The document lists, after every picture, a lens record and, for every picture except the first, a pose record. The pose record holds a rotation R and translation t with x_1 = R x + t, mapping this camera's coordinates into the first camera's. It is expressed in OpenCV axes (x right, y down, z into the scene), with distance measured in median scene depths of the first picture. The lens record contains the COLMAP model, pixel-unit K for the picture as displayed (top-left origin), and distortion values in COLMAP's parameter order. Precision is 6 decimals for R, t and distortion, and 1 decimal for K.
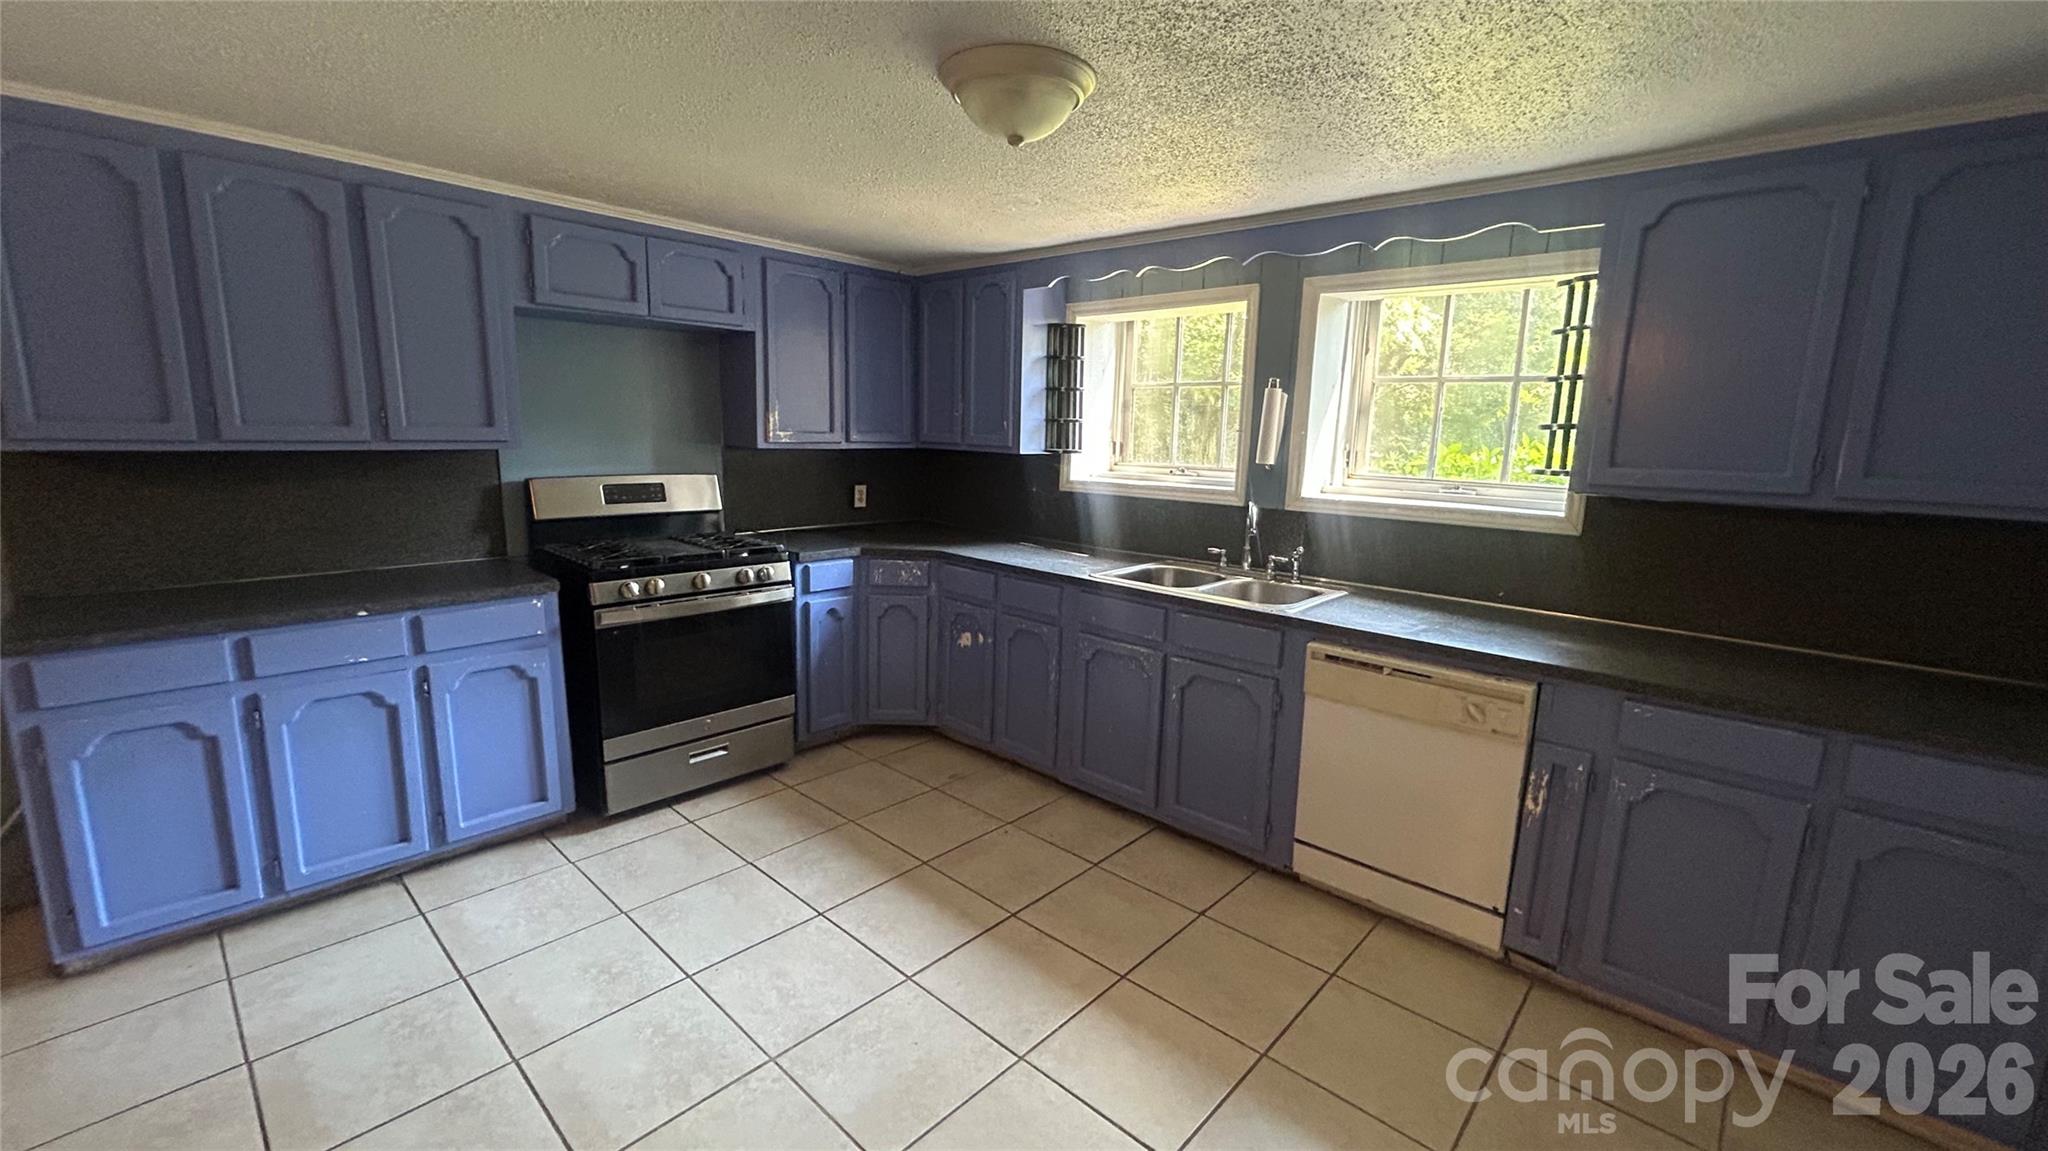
lens RADIAL K [[828.7, 0, 1053.8], [0, 828.7, 573.4], [0, 0, 1]] dist [0.002841, -0.000027]
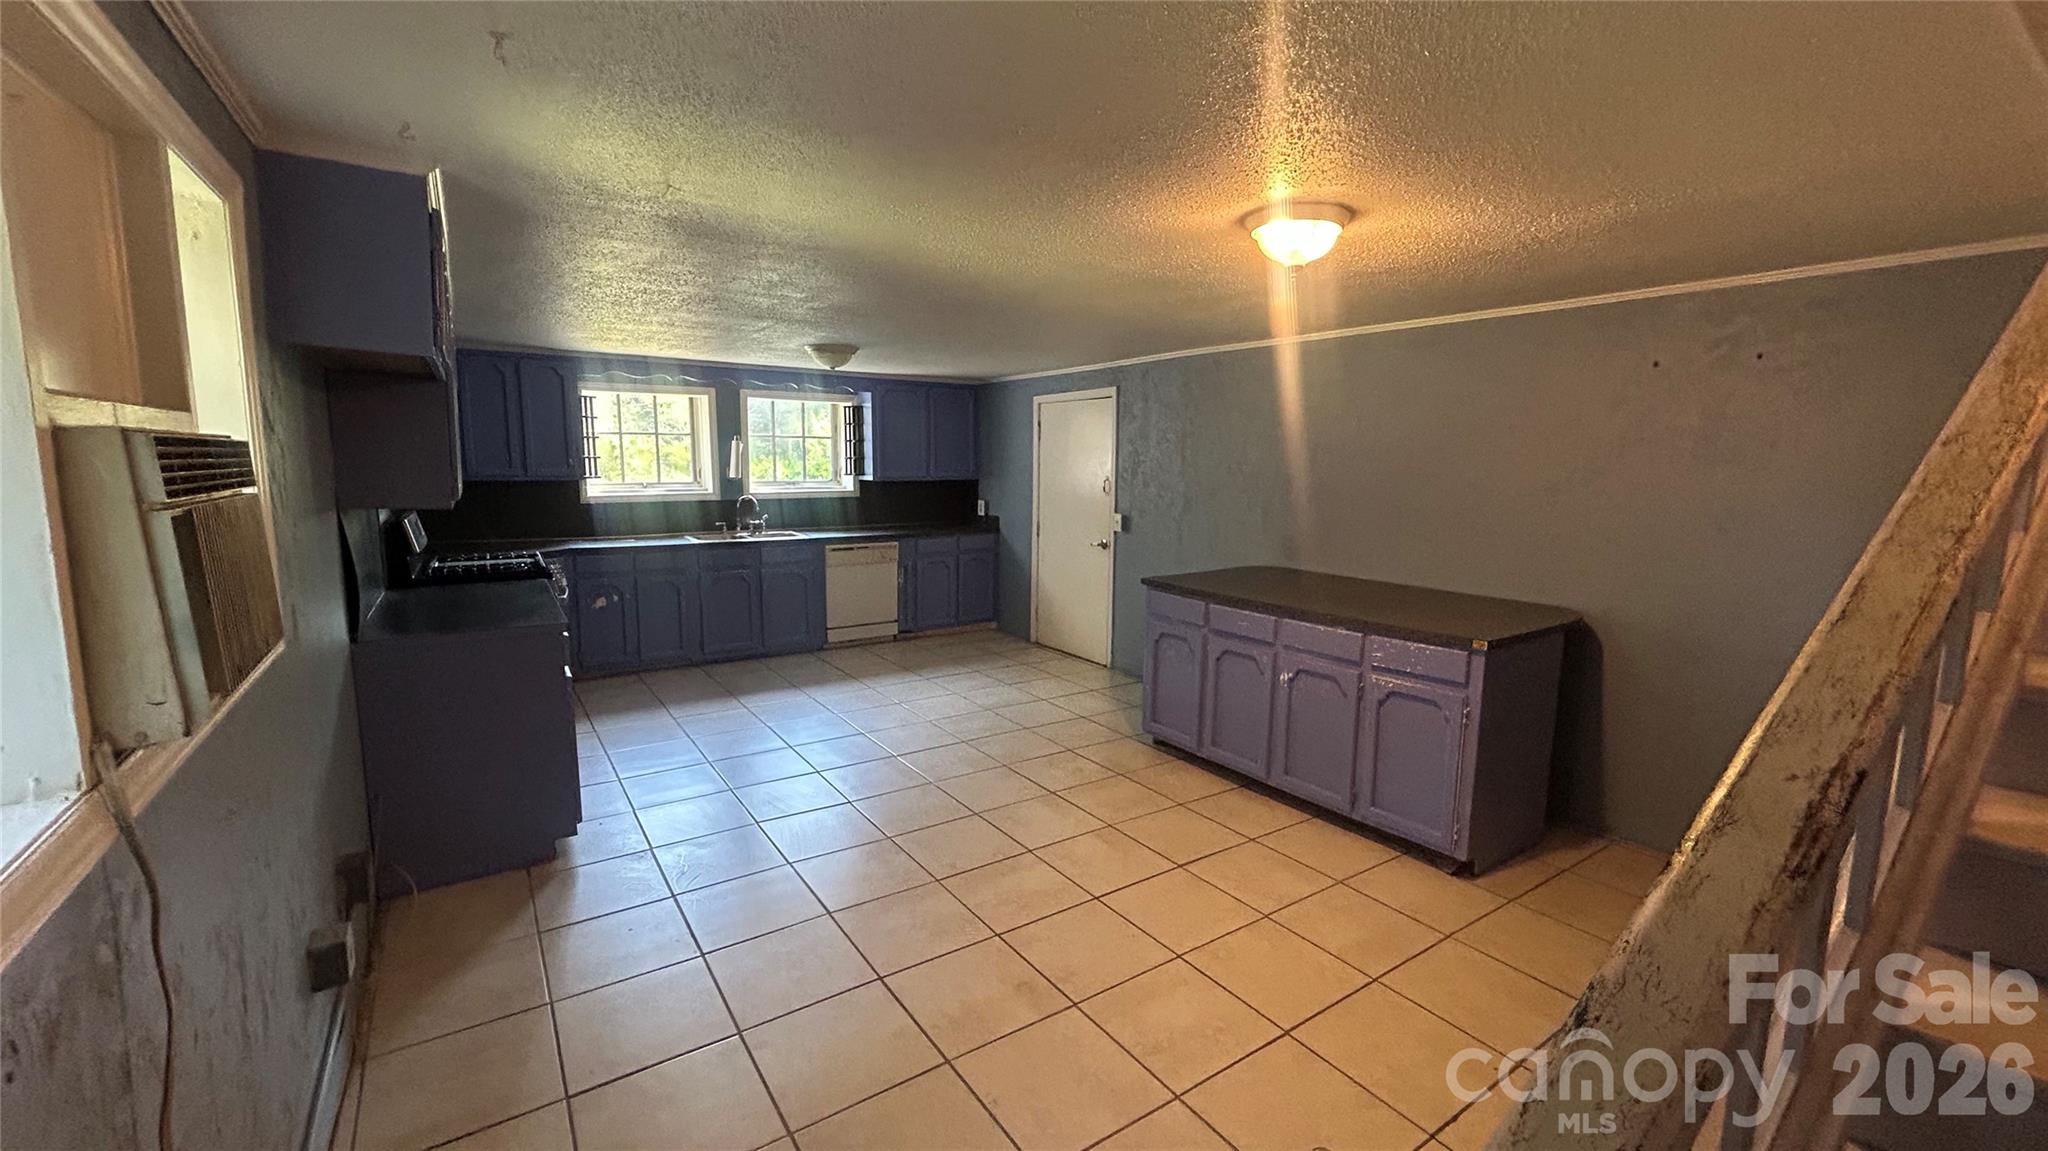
lens RADIAL K [[828.7, 0, 1025.0], [0, 828.7, 572.0], [0, 0, 1]] dist [0.002841, -0.000027]
pose [[0.240896, -0.163042, 0.956758, -0.586642], [0.161054, 0.978837, 0.126254, -0.018243], [-0.957095, 0.123675, 0.262056, -0.068663]]
